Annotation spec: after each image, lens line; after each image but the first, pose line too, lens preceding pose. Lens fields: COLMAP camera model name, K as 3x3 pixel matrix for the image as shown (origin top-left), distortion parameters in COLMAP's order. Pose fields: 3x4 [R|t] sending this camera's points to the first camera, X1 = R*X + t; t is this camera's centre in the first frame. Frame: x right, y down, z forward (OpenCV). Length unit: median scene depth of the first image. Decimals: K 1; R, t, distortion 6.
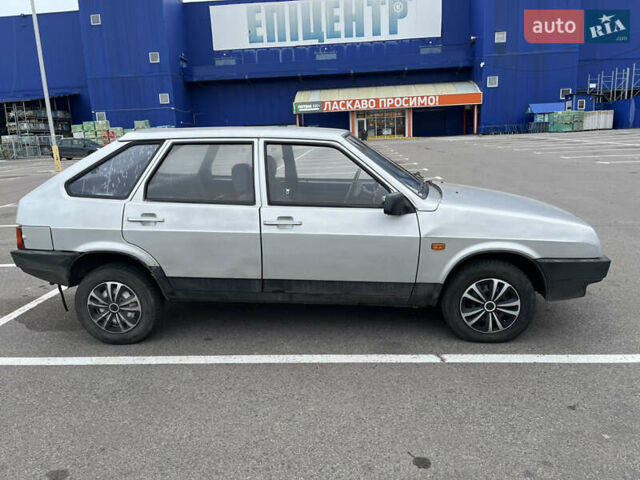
lens RADIAL K [[484.1, 0, 323.8], [0, 484.1, 243.1], [0, 0, 1]] dist [0.075360, -0.102826]
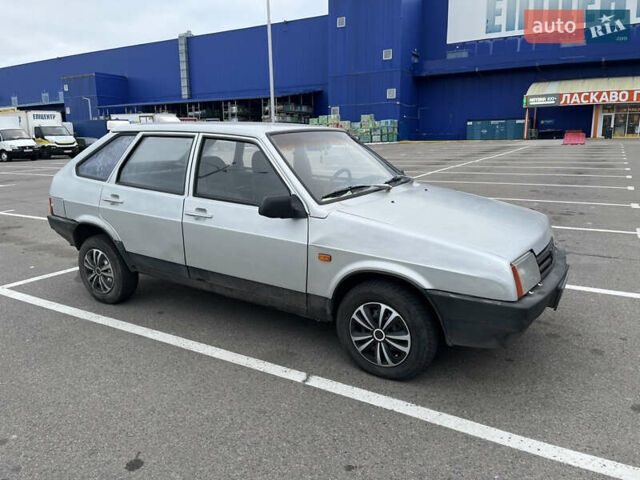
lens RADIAL K [[482.5, 0, 322.0], [0, 482.5, 241.2], [0, 0, 1]] dist [0.073006, -0.096135]
pose [[0.888547, 0.125878, -0.441179, 0.566057], [-0.122047, 0.991828, 0.037185, -0.050978], [0.442254, 0.020804, 0.896649, 0.168459]]
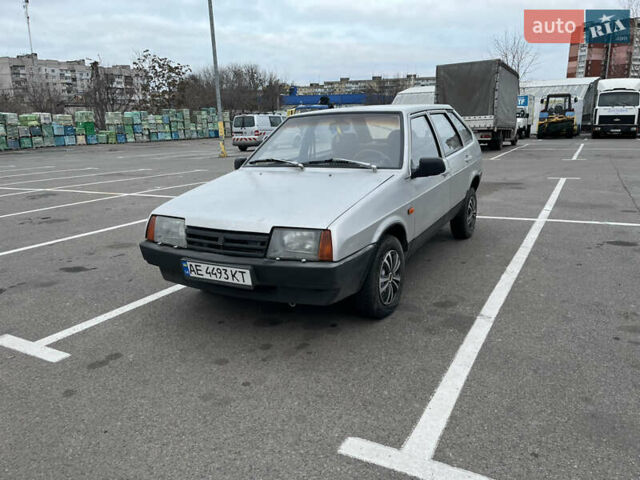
lens RADIAL K [[484.1, 0, 323.8], [0, 484.1, 243.1], [0, 0, 1]] dist [0.075360, -0.102826]
pose [[-0.419783, 0.268762, -0.866919, 1.234928], [-0.161709, 0.917723, 0.362815, -0.390341], [0.893103, 0.292492, -0.341783, 1.585120]]
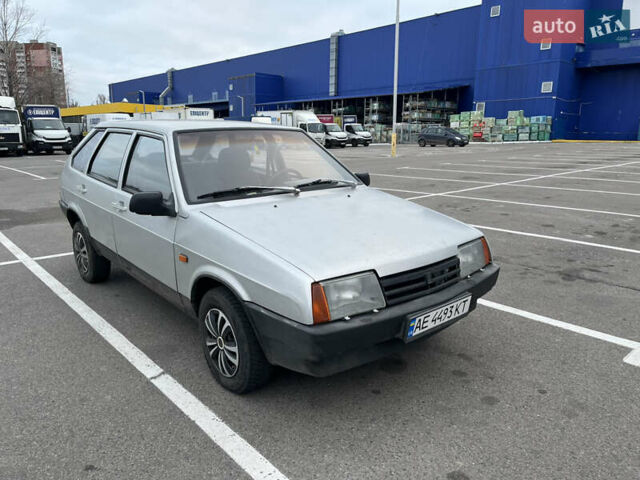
lens RADIAL K [[481.7, 0, 319.1], [0, 481.7, 242.4], [0, 0, 1]] dist [0.077944, -0.102460]
pose [[0.705813, 0.197209, -0.680394, 0.922178], [-0.183837, 0.978555, 0.092924, -0.136945], [0.684128, 0.059495, 0.726931, 0.465445]]
